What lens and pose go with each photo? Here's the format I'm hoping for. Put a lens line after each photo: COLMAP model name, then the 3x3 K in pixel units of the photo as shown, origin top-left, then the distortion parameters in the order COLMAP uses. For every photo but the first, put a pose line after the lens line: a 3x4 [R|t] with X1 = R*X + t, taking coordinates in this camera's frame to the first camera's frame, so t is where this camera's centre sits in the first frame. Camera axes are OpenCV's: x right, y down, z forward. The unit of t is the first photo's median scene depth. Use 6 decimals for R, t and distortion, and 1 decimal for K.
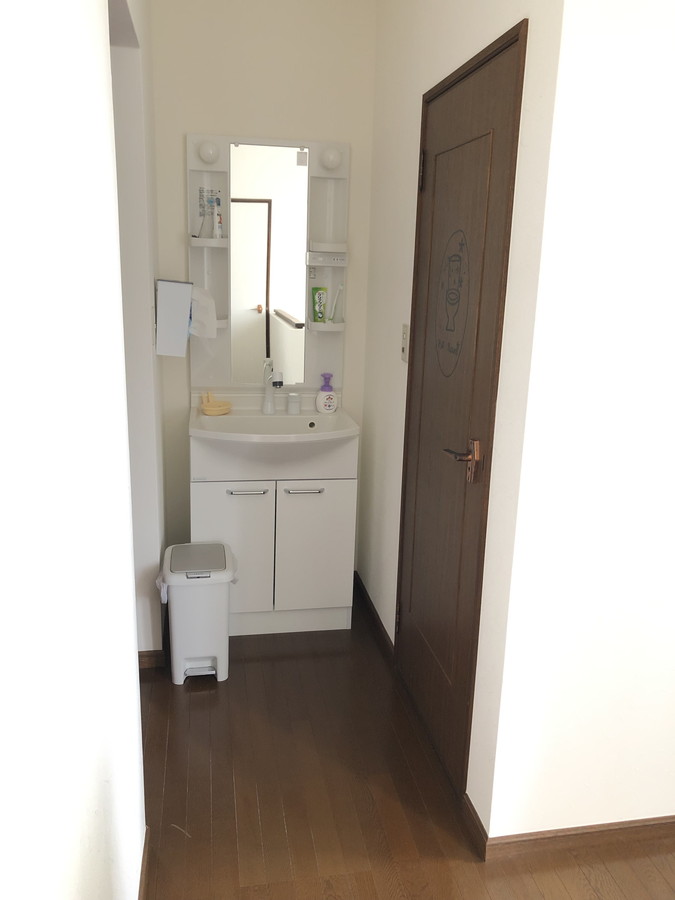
lens RADIAL K [[778.6, 0, 337.5], [0, 778.6, 450.0], [0, 0, 1]] dist [0.132005, -0.303331]
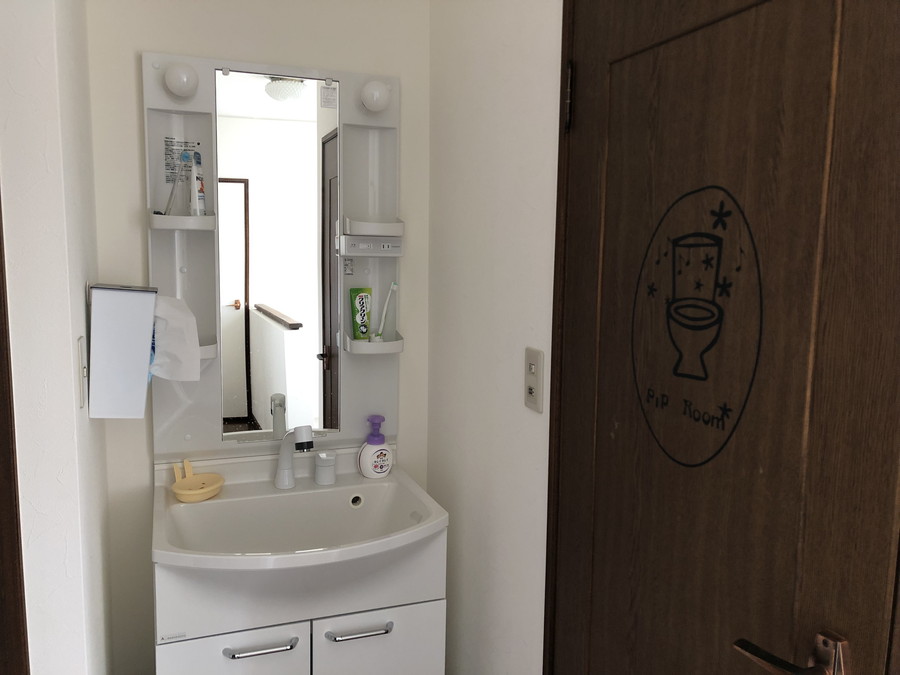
lens RADIAL K [[778.6, 0, 450.0], [0, 778.6, 337.5], [0, 0, 1]] dist [0.132005, -0.303331]
pose [[0.983058, -0.037544, 0.179406, -0.071746], [0.058834, 0.991637, -0.114863, -0.091443], [-0.173593, 0.123473, 0.977046, 0.370676]]
